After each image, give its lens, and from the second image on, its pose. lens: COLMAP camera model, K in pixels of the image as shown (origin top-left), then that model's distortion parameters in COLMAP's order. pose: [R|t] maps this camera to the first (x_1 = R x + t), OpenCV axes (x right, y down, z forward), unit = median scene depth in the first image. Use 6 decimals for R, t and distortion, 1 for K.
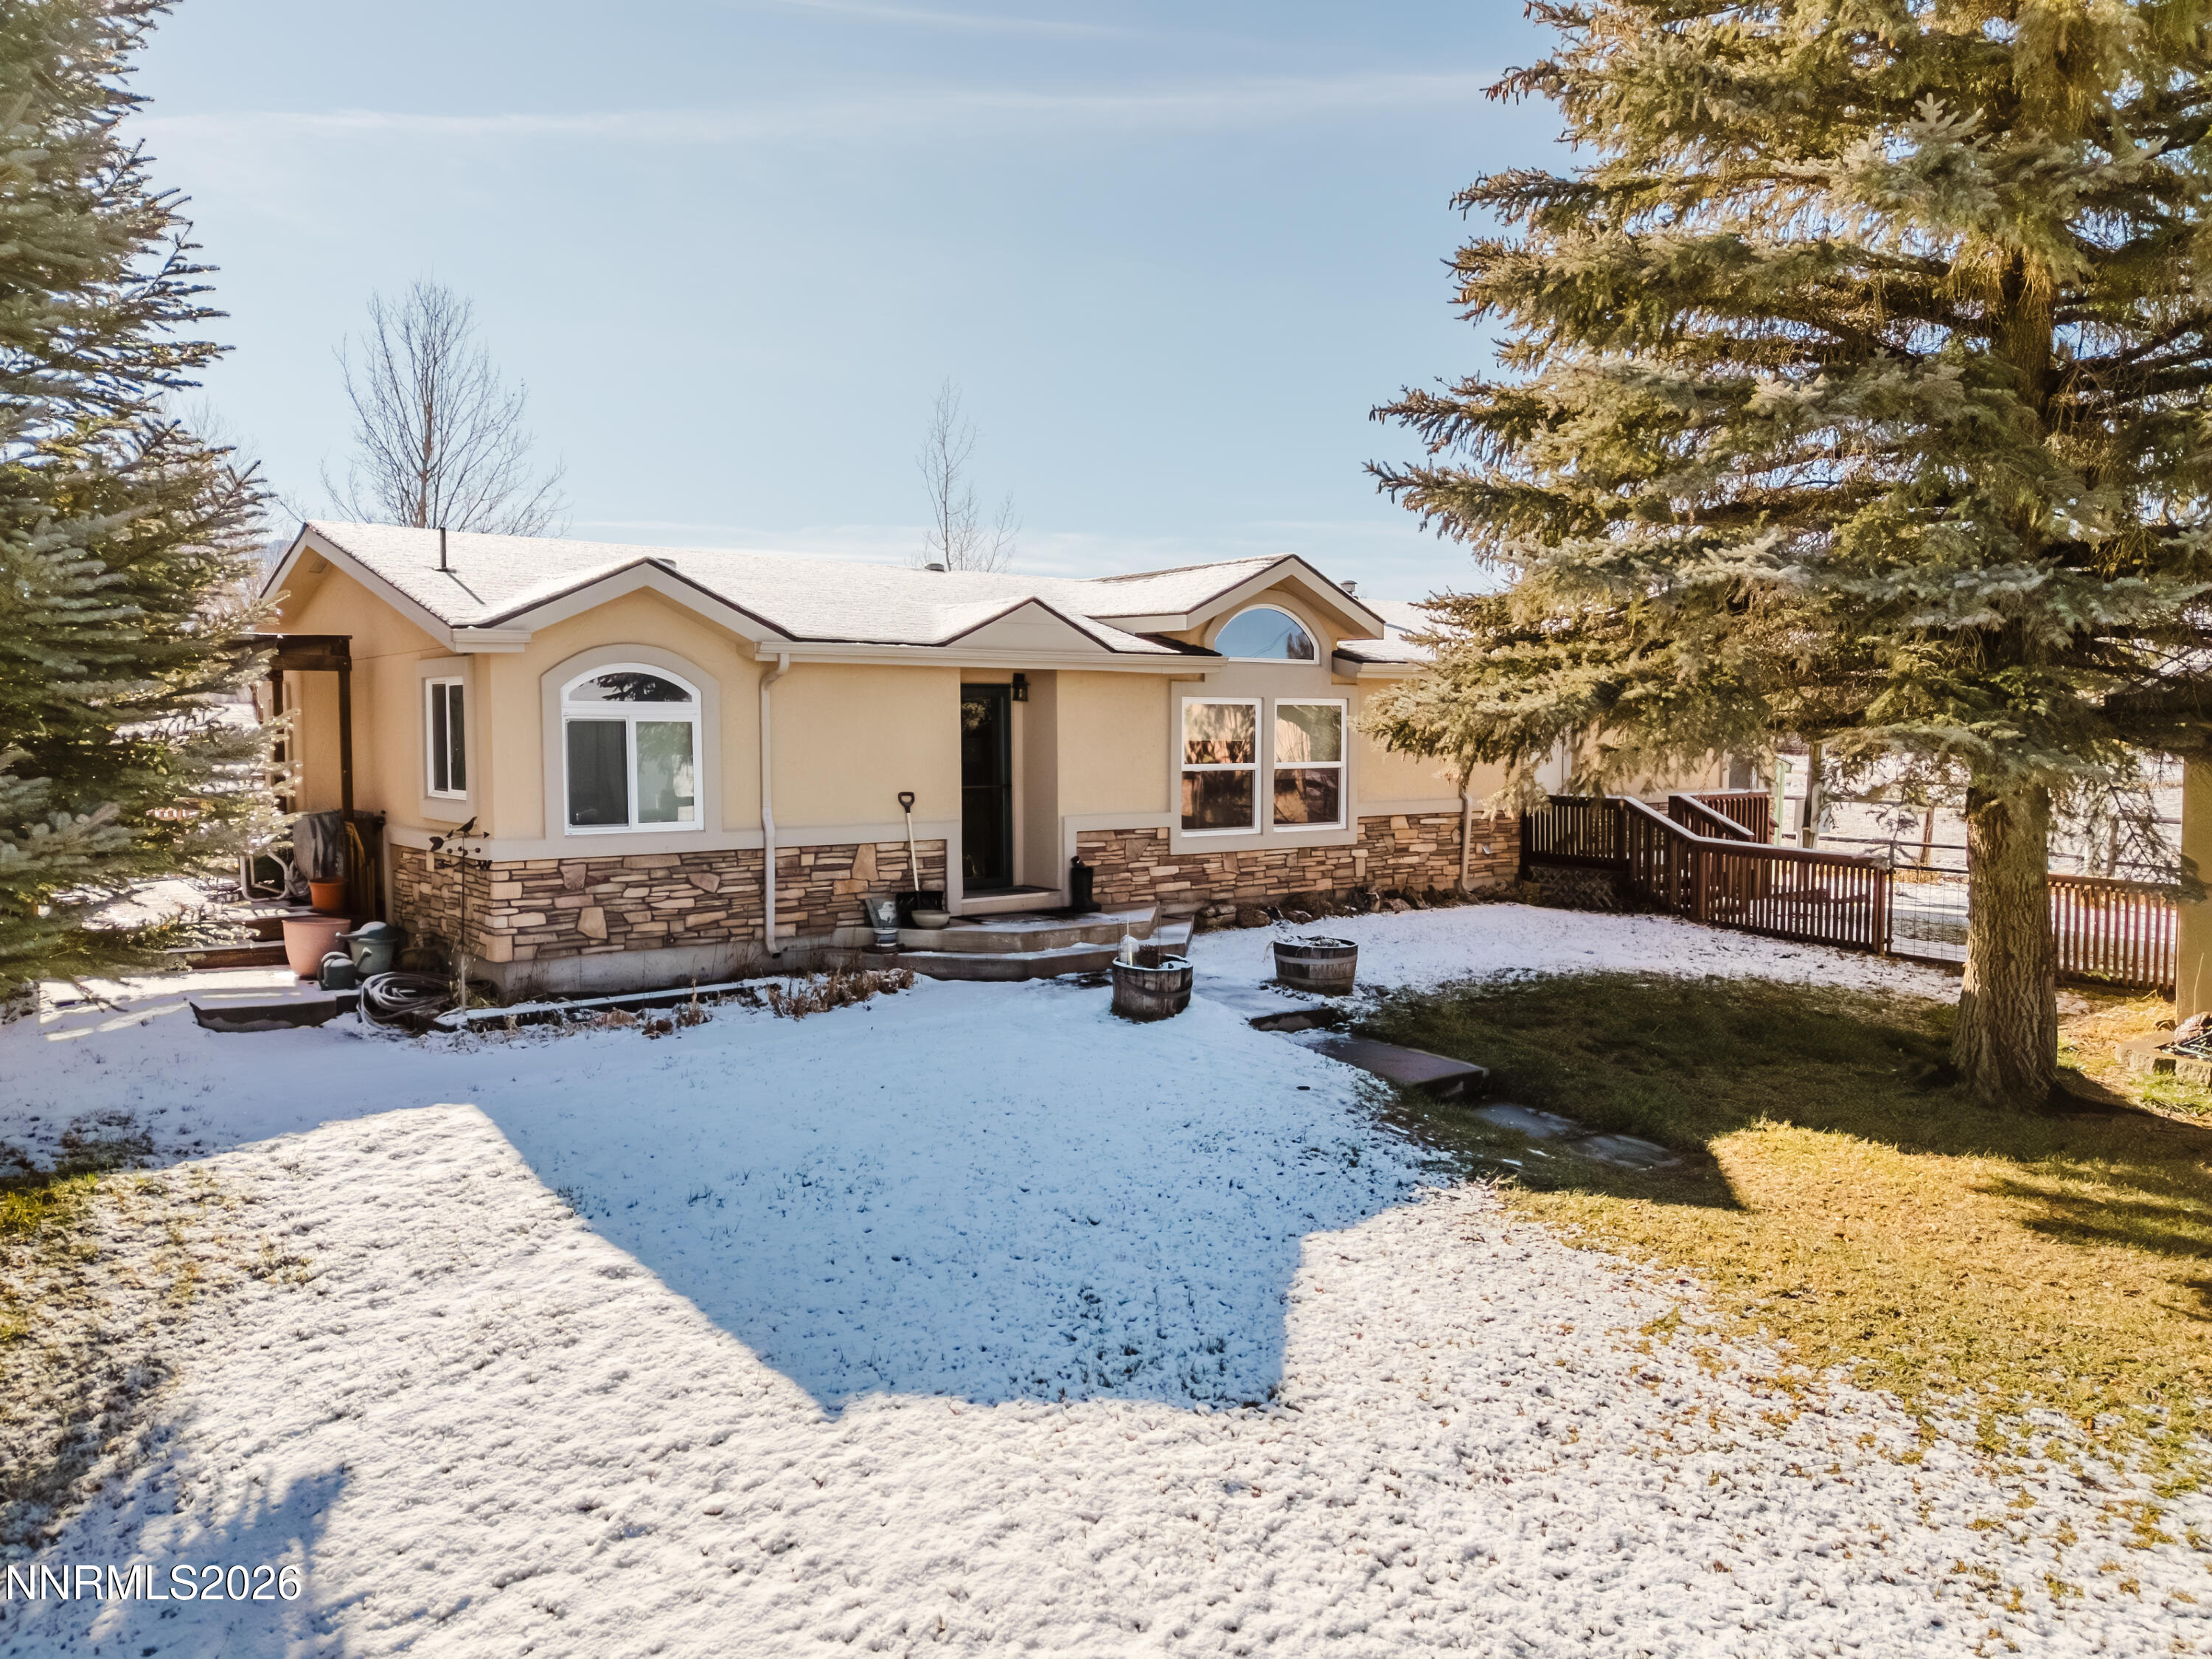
lens RADIAL K [[1610.5, 0, 1115.7], [0, 1610.5, 815.2], [0, 0, 1]] dist [0.070342, -0.058697]
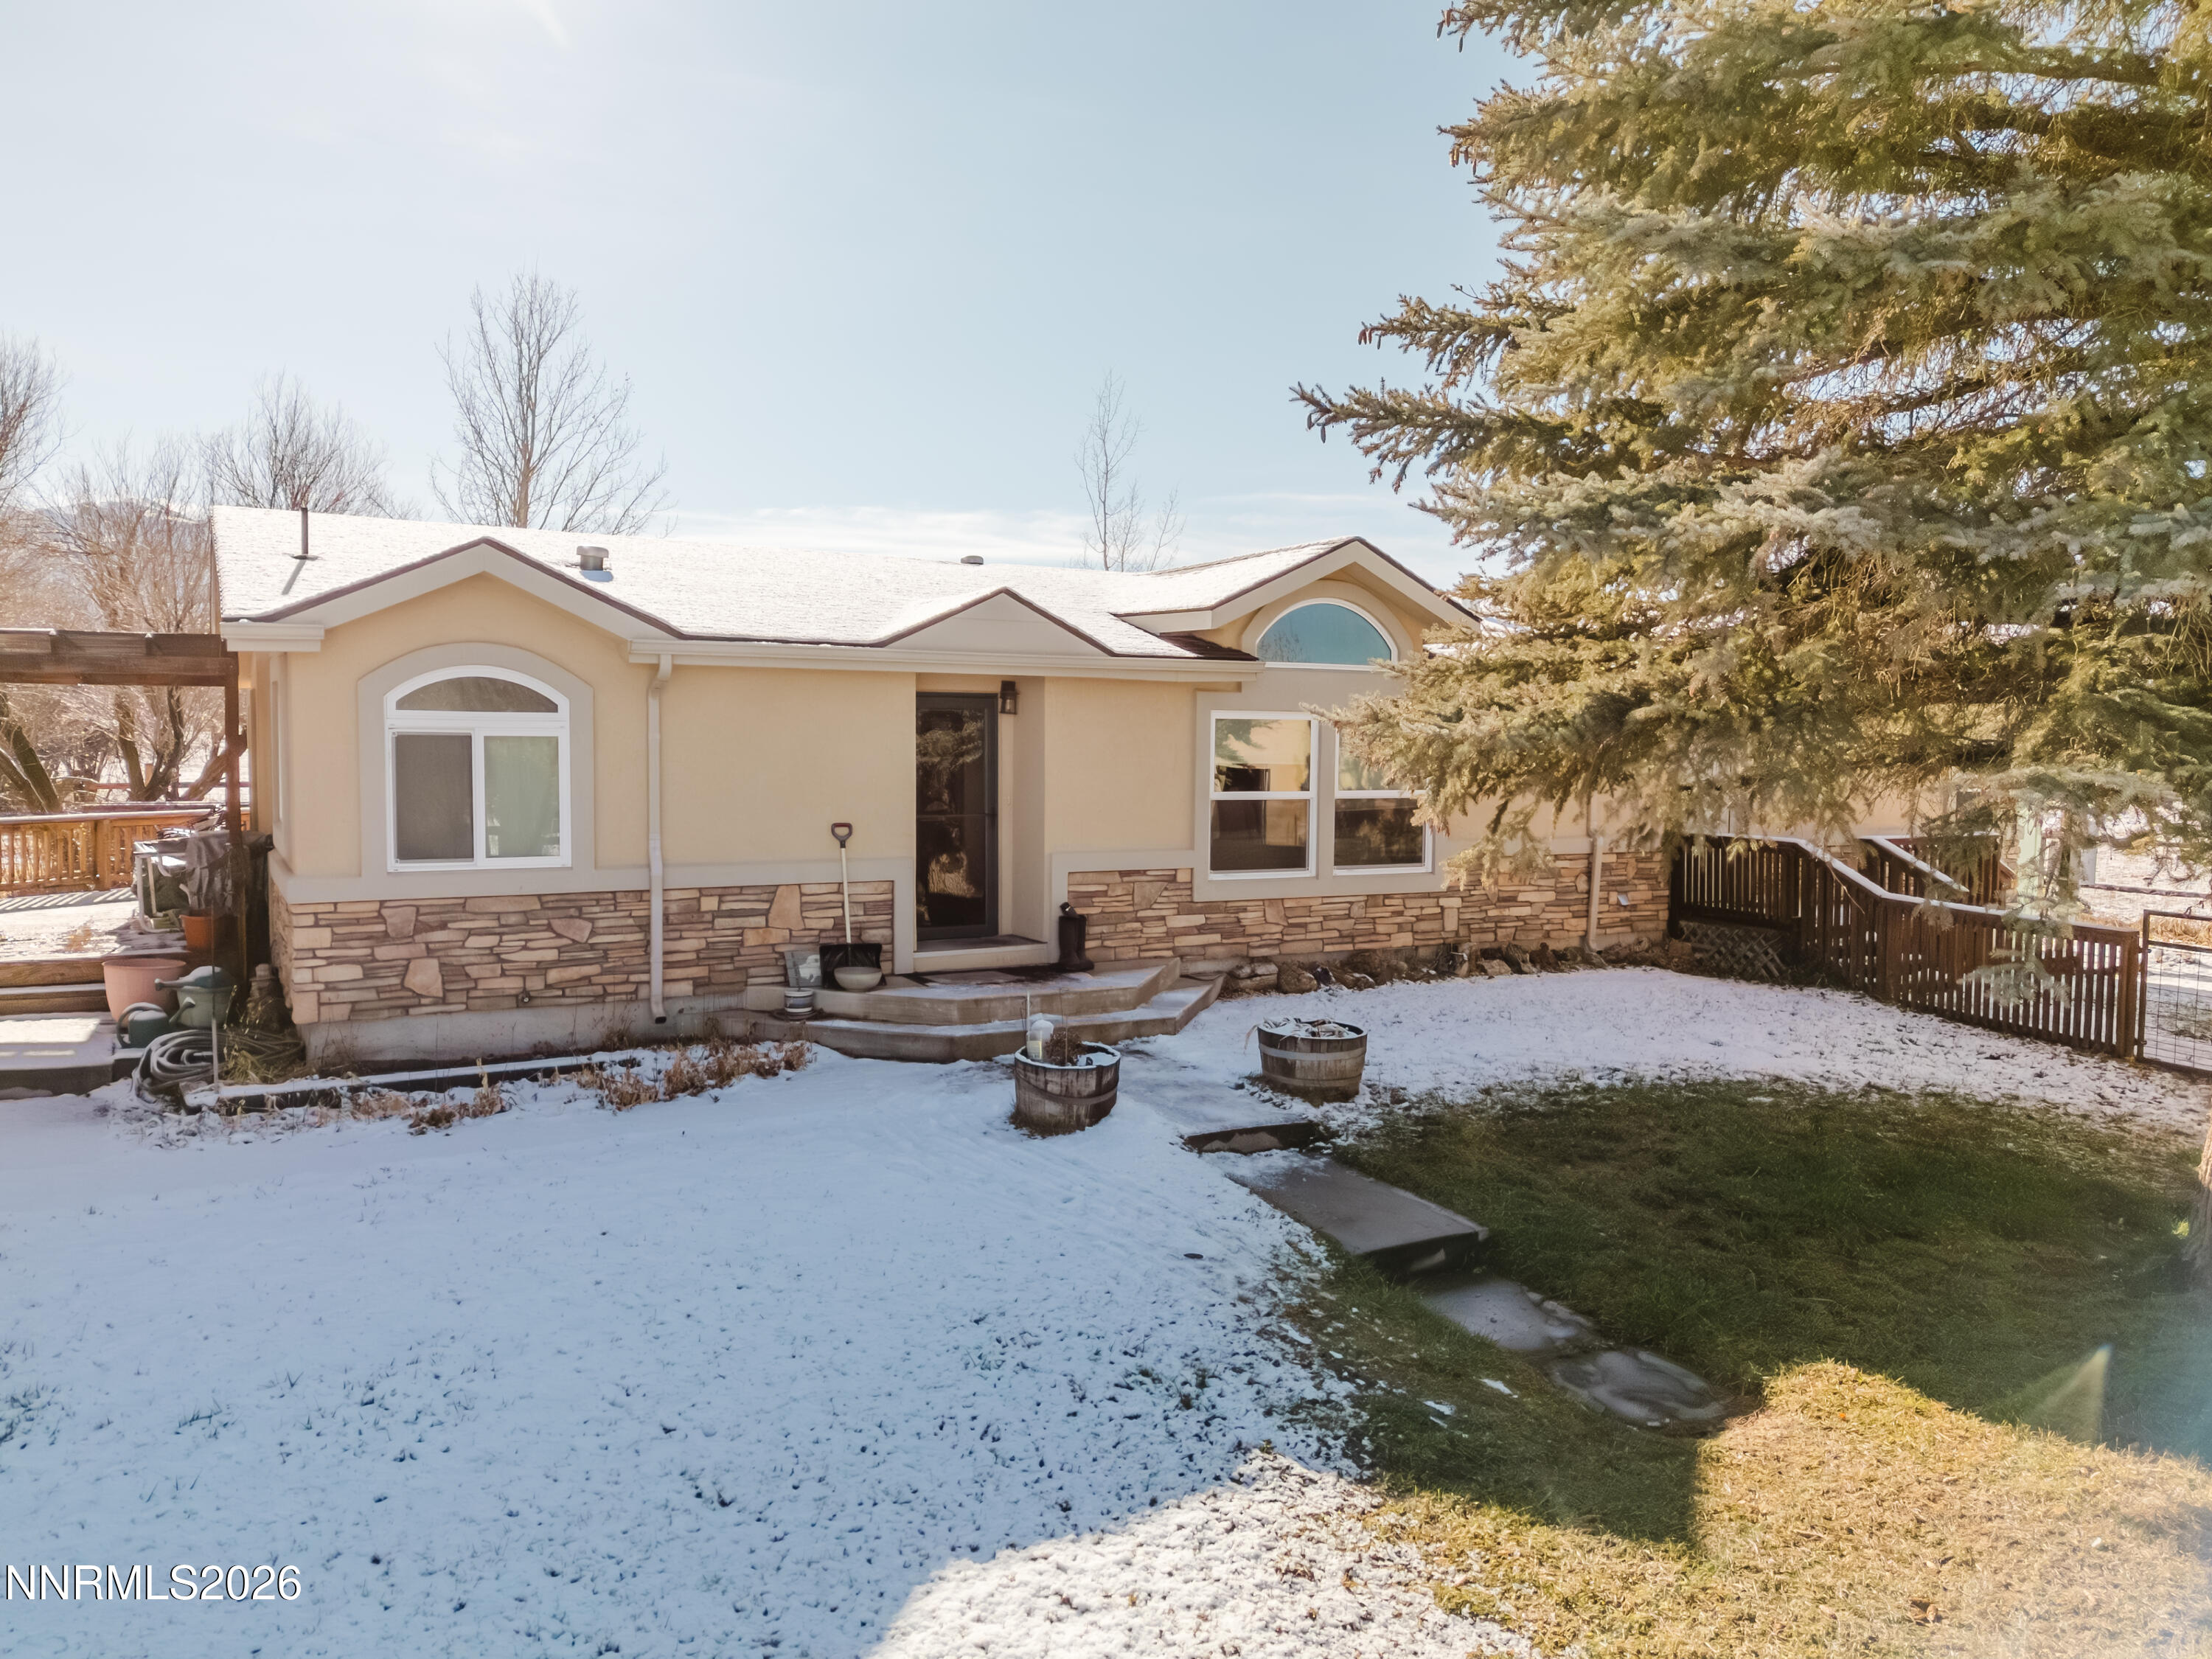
lens RADIAL K [[1610.5, 0, 1121.1], [0, 1610.5, 814.8], [0, 0, 1]] dist [0.070342, -0.058697]
pose [[0.988260, 0.016889, -0.151847, 0.158341], [-0.017979, 0.999822, -0.005806, -0.018935], [0.151722, 0.008468, 0.988387, 0.232741]]
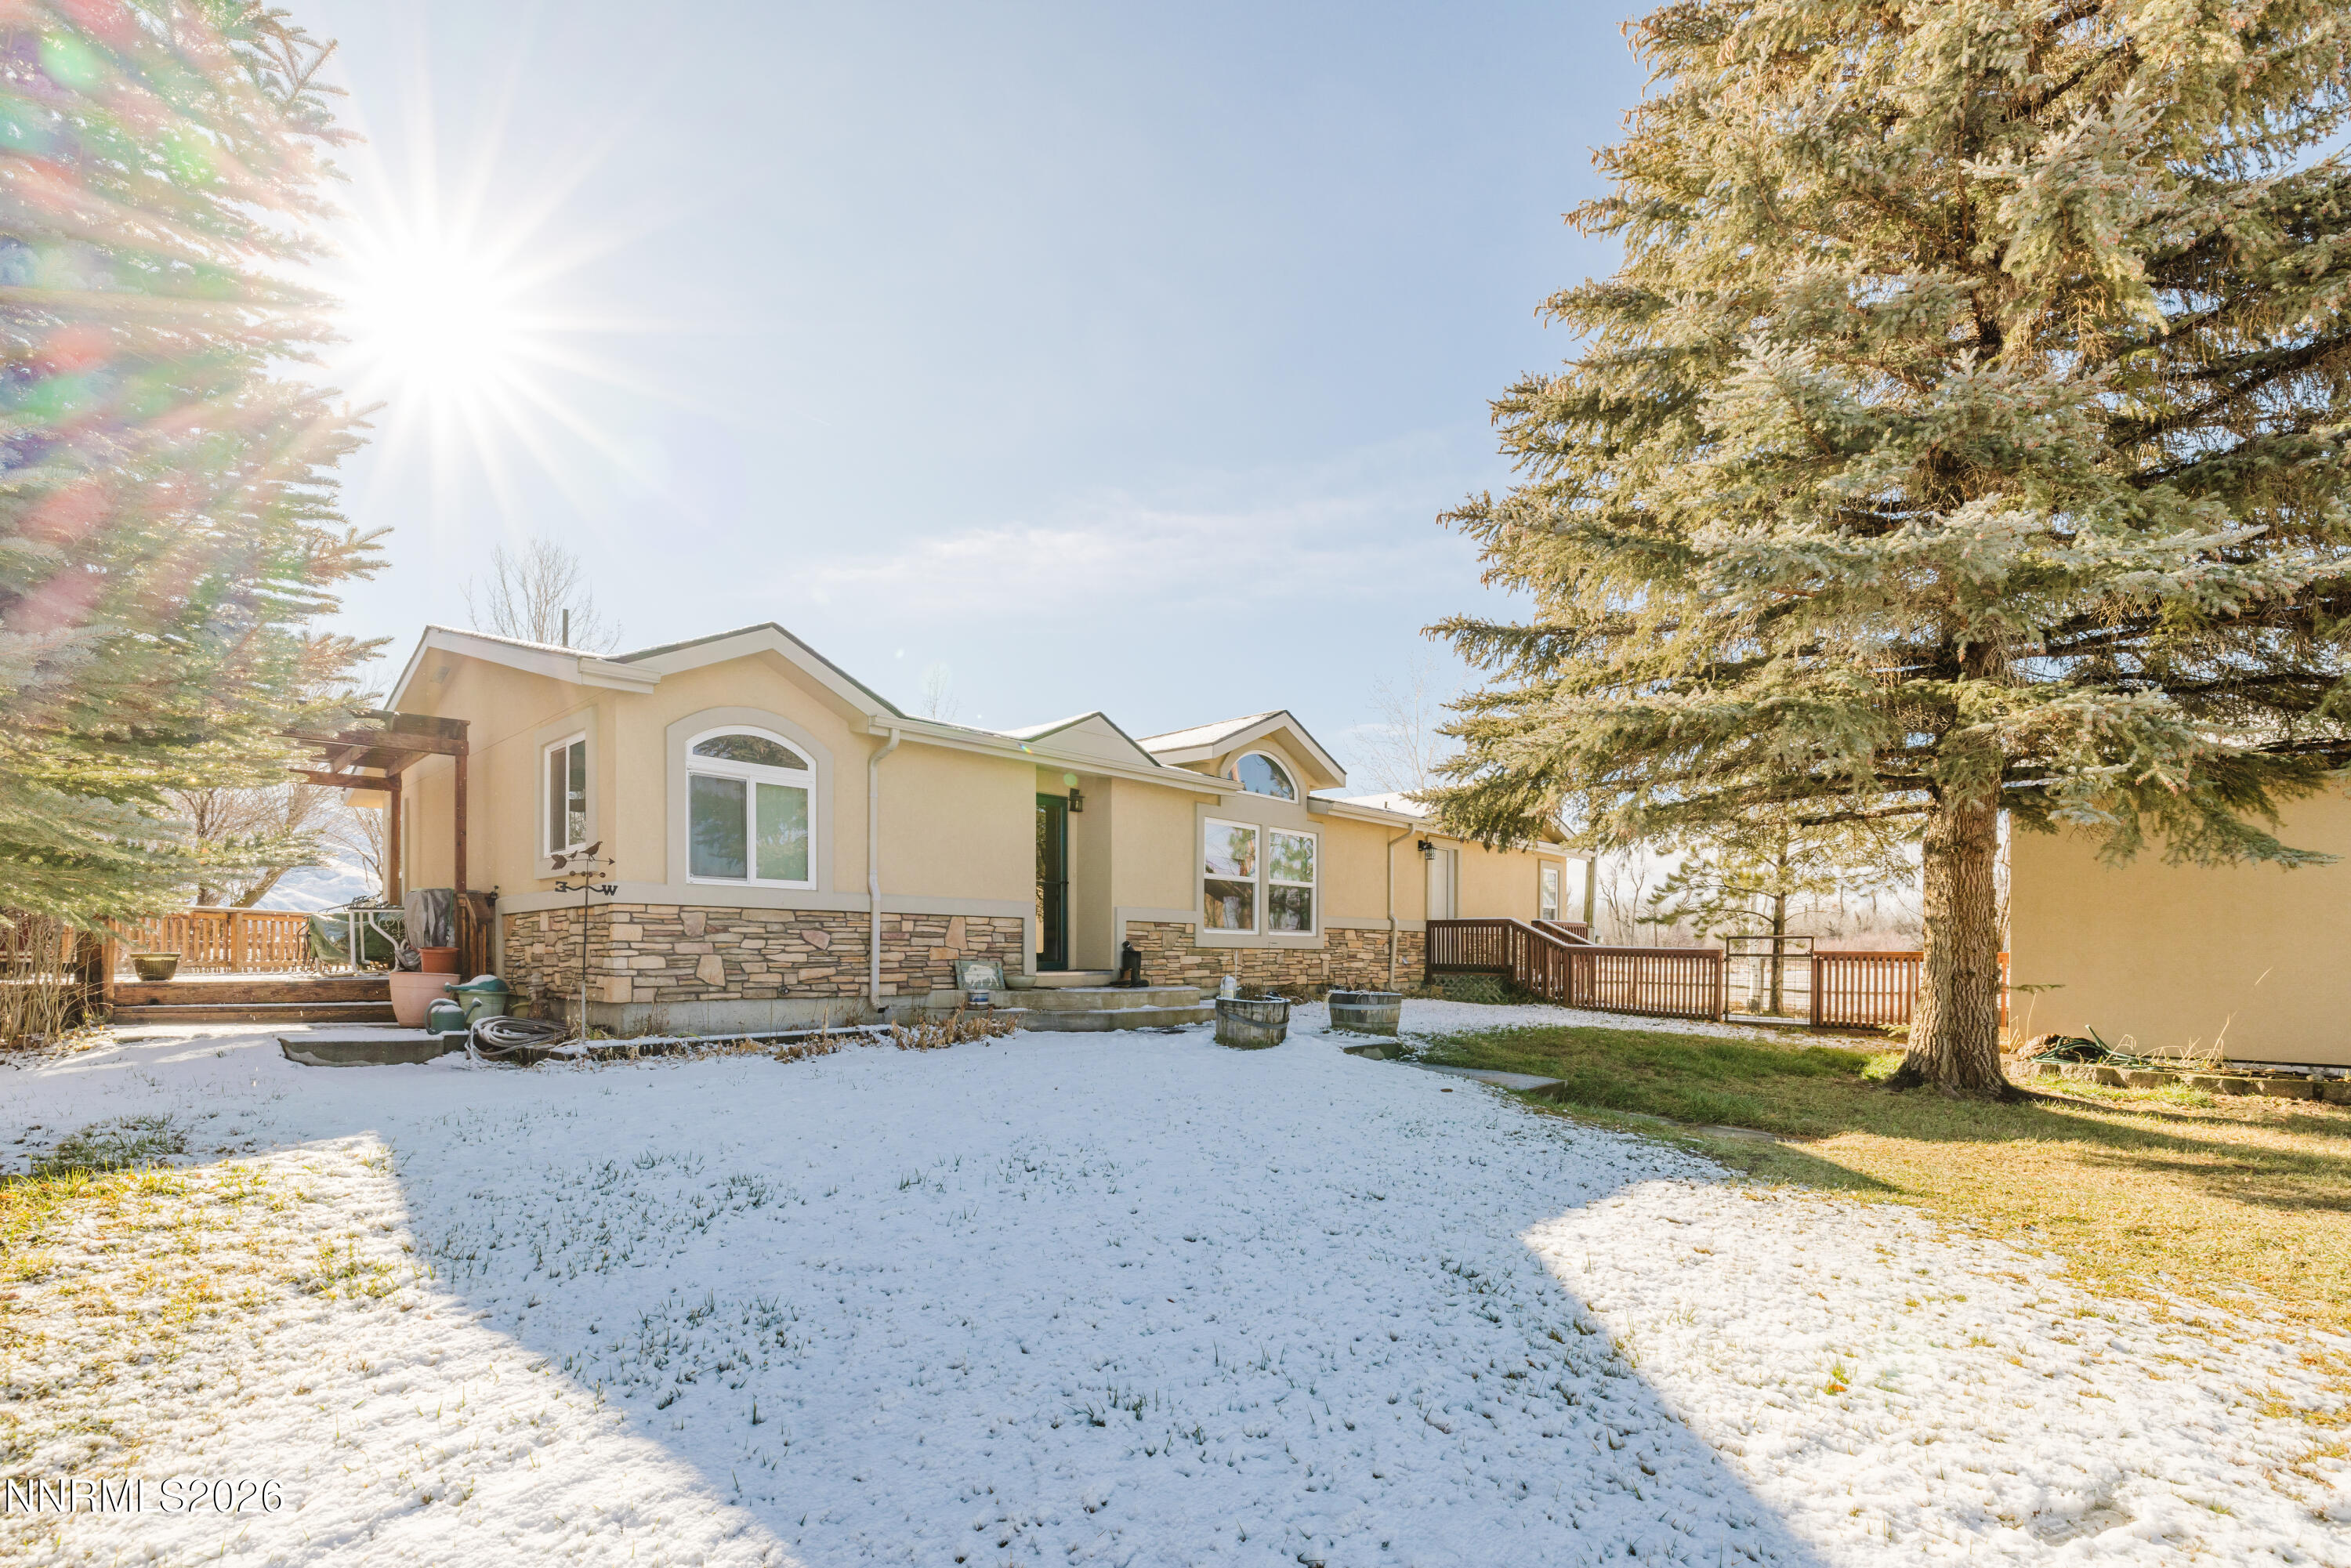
lens RADIAL K [[1050.5, 0, 1179.3], [0, 1050.5, 960.3], [0, 0, 1]] dist [-0.003656, 0.003274]
pose [[0.987073, 0.001455, 0.160262, -0.136110], [0.006975, 0.998621, -0.052026, 0.098913], [-0.160116, 0.052471, 0.985703, 0.292420]]
